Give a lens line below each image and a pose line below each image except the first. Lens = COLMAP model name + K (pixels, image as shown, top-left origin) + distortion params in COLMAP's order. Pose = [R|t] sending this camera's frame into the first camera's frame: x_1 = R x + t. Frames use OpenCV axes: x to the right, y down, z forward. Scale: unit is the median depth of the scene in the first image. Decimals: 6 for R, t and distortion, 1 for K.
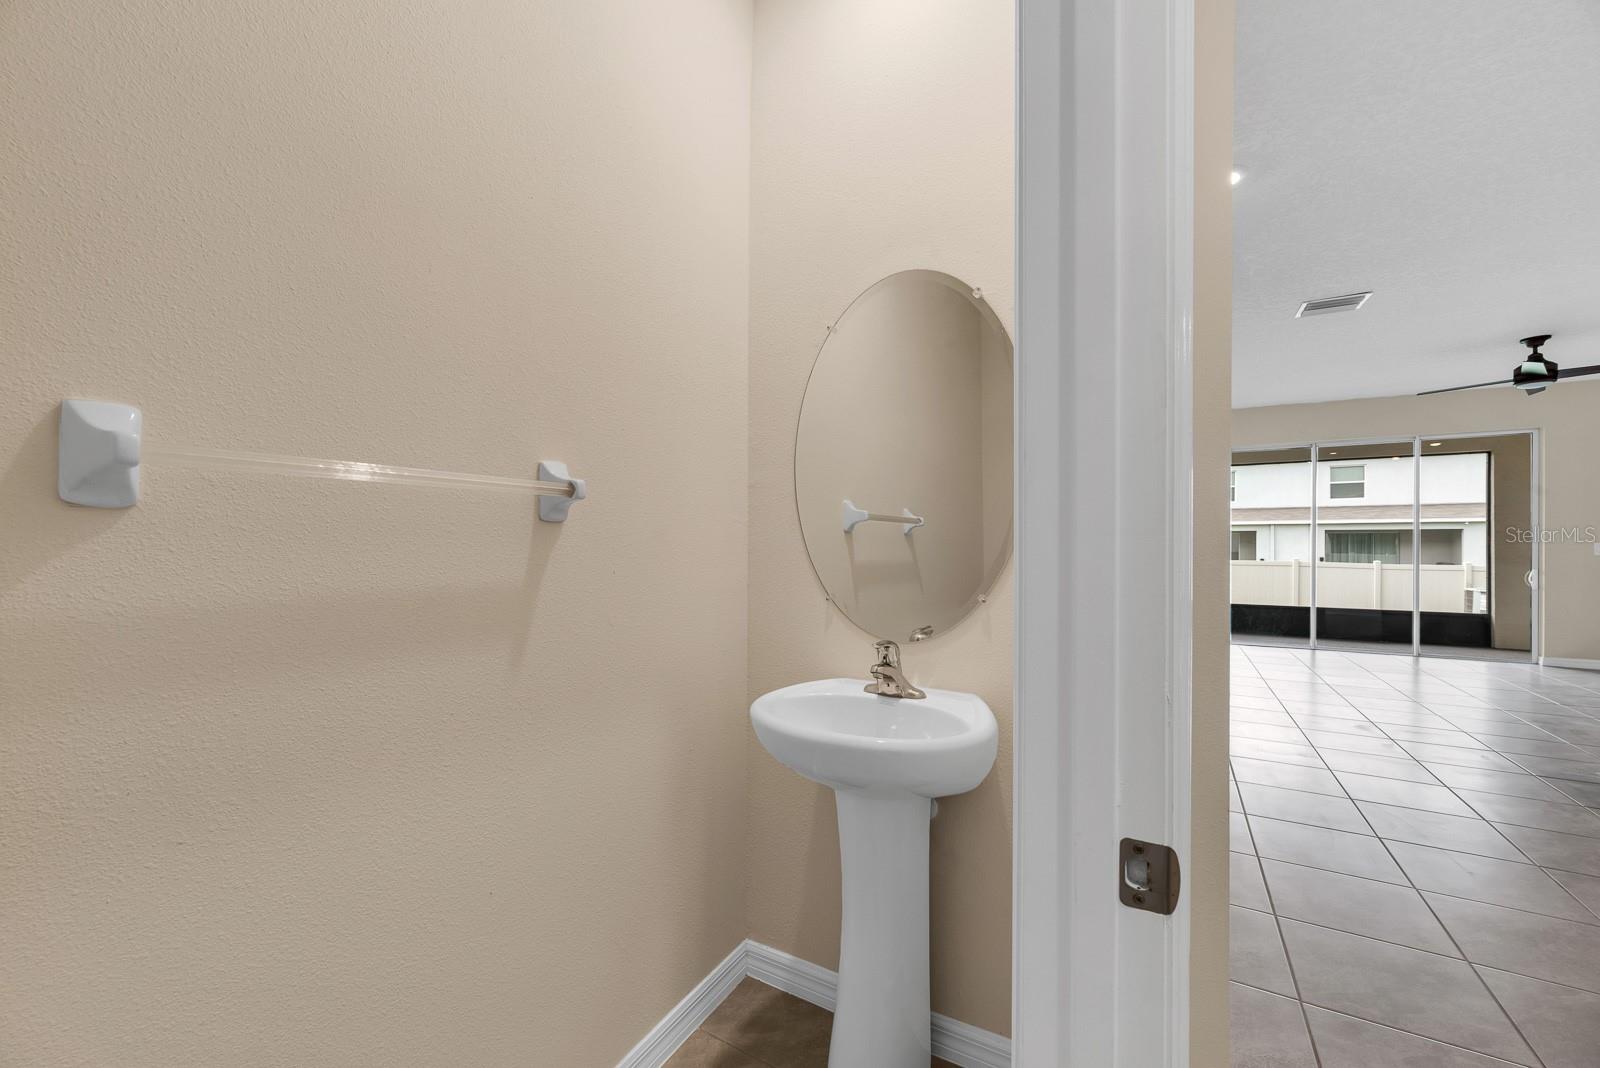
lens RADIAL K [[645.8, 0, 795.6], [0, 645.8, 537.3], [0, 0, 1]] dist [0.000331, 0.000106]
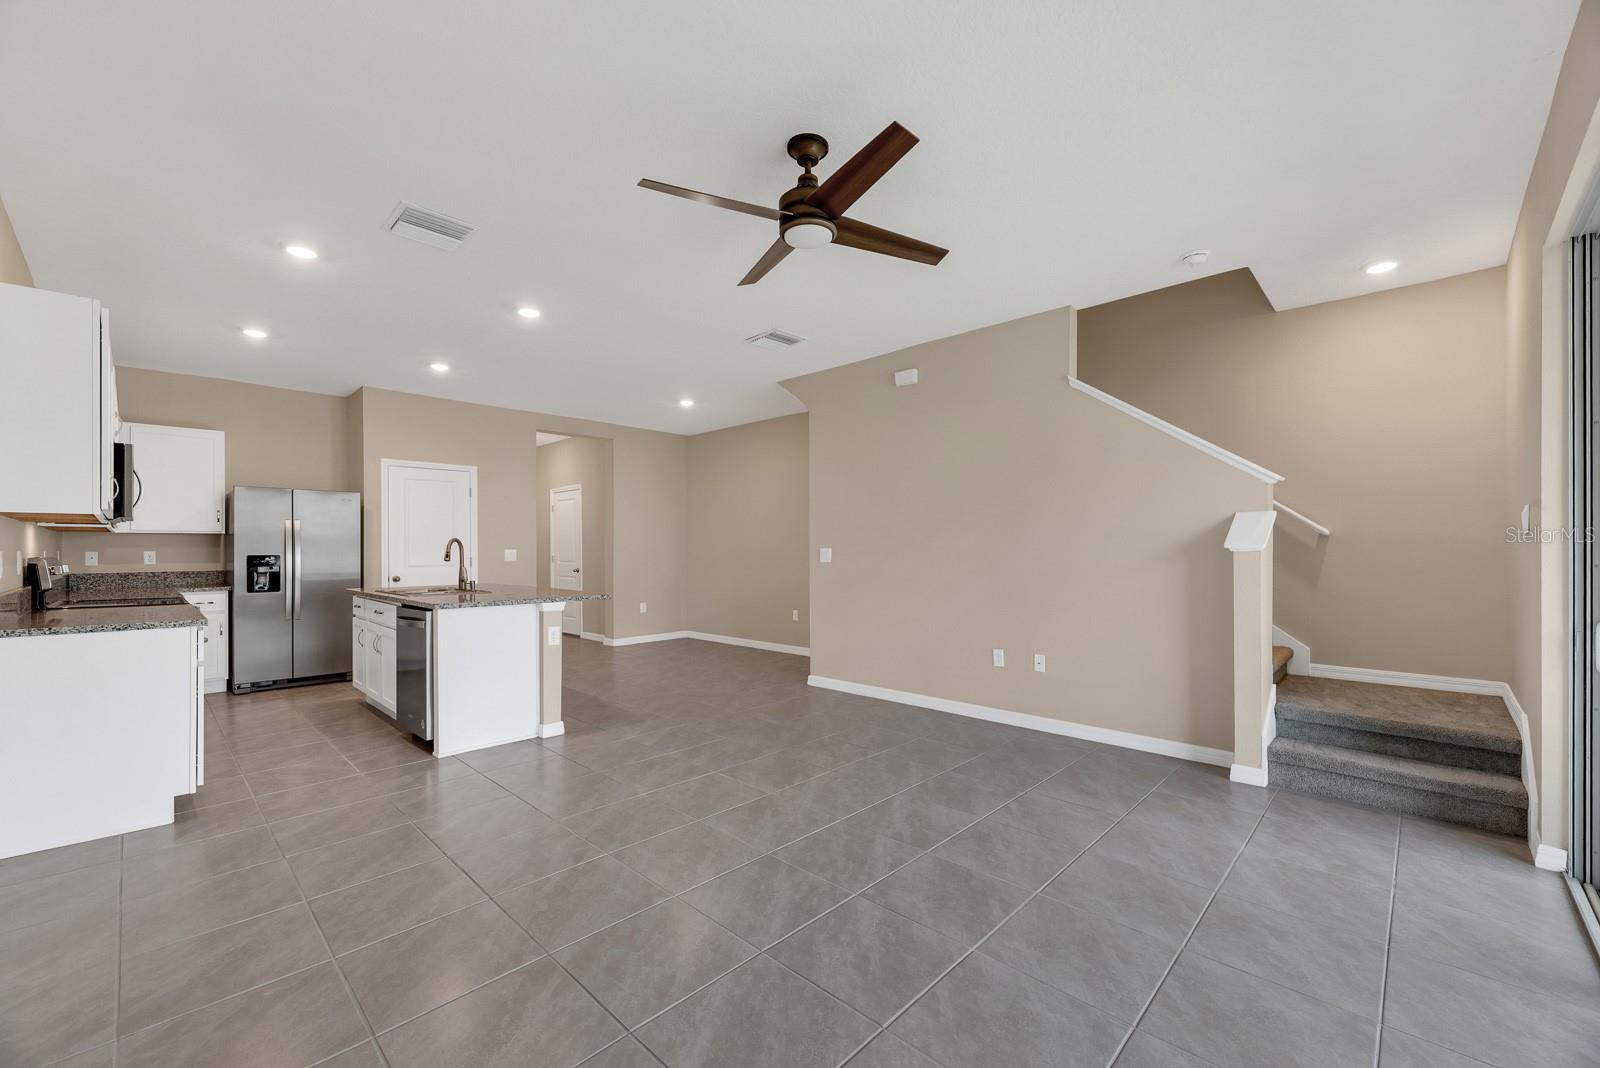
lens RADIAL K [[644.1, 0, 795.4], [0, 644.1, 549.2], [0, 0, 1]] dist [-0.000933, 0.000224]
pose [[-0.249390, -0.000335, -0.968403, 0.874045], [0.008047, 0.999965, -0.002418, 0.004691], [0.968370, -0.008396, -0.249378, 0.596102]]
